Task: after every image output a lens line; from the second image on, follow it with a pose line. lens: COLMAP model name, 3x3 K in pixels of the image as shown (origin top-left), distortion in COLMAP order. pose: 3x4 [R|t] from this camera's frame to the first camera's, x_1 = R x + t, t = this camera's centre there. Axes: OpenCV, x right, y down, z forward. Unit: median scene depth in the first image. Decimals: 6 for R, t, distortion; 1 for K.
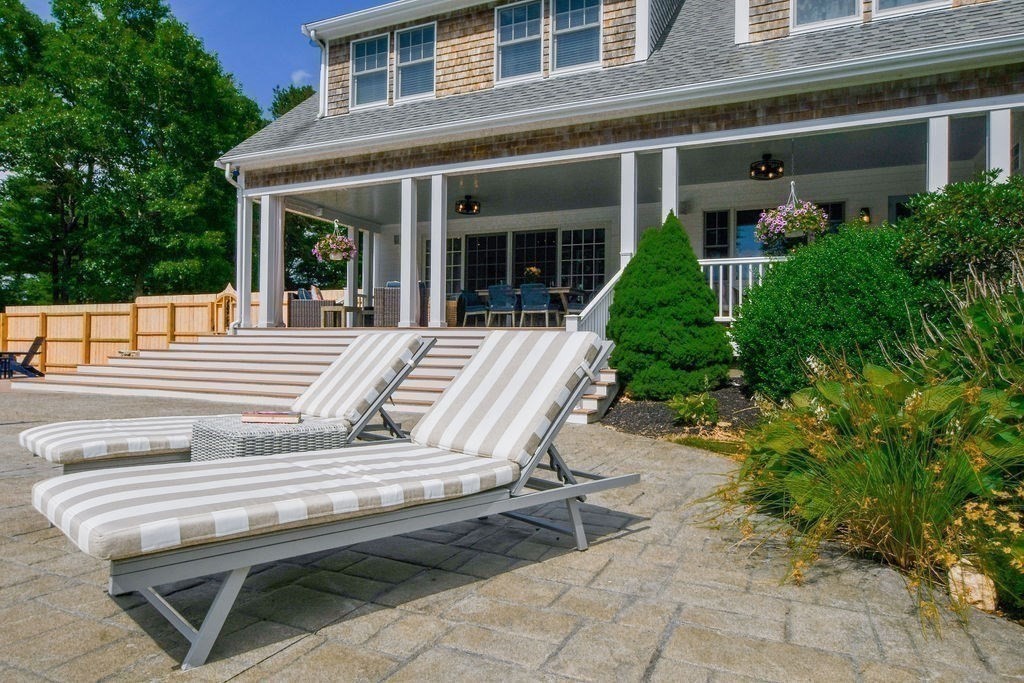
lens RADIAL K [[646.3, 0, 512.0], [0, 646.3, 341.5], [0, 0, 1]] dist [-0.002864, 0.000270]
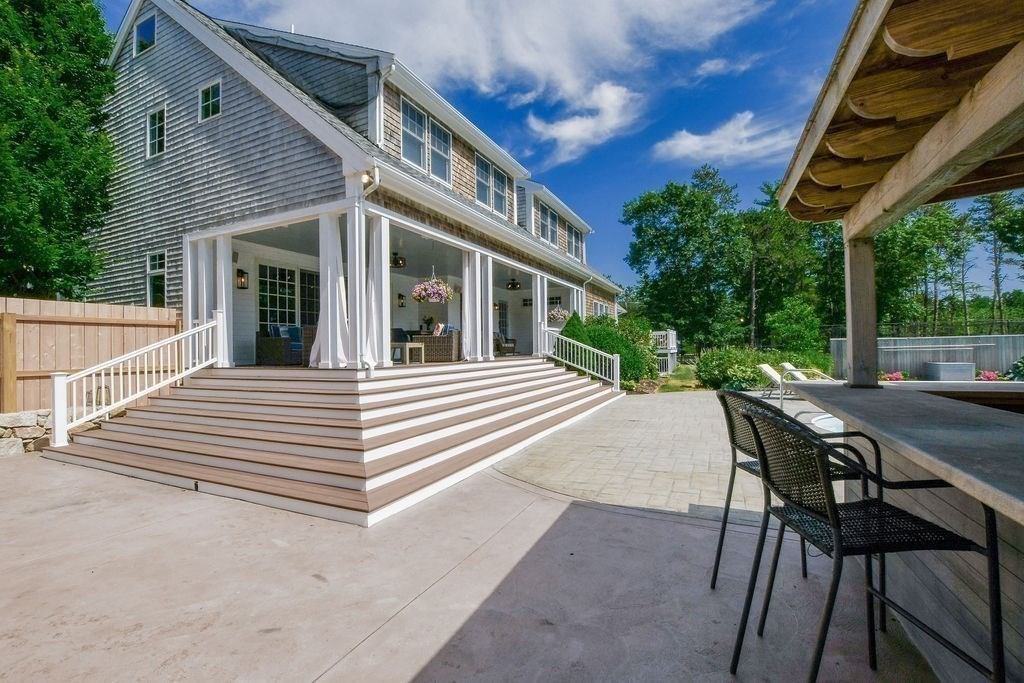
lens RADIAL K [[451.5, 0, 512.0], [0, 451.5, 341.5], [0, 0, 1]] dist [-0.001036, -0.000018]
pose [[0.009437, 0.000431, 0.999955, -1.018598], [0.012067, 0.999927, -0.000545, -0.052719], [-0.999883, 0.012071, 0.009431, 0.829053]]
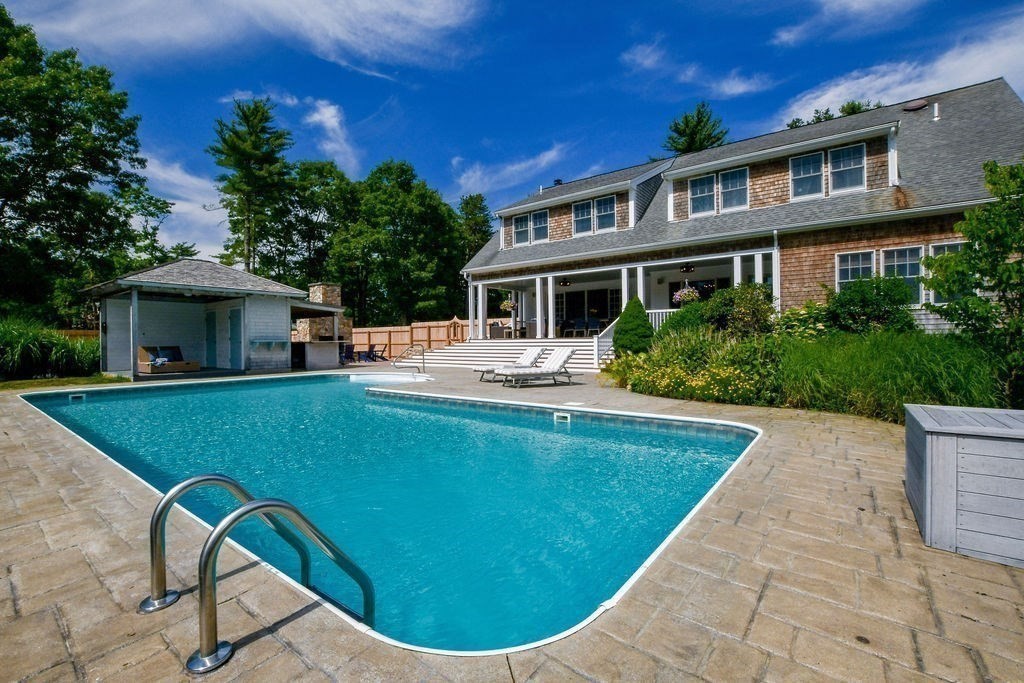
lens RADIAL K [[451.5, 0, 512.0], [0, 451.5, 341.5], [0, 0, 1]] dist [-0.001036, -0.000018]
pose [[0.975184, -0.022803, -0.220219, 0.102589], [0.025716, 0.999616, 0.010369, -0.026846], [0.219898, -0.015775, 0.975395, -0.633811]]
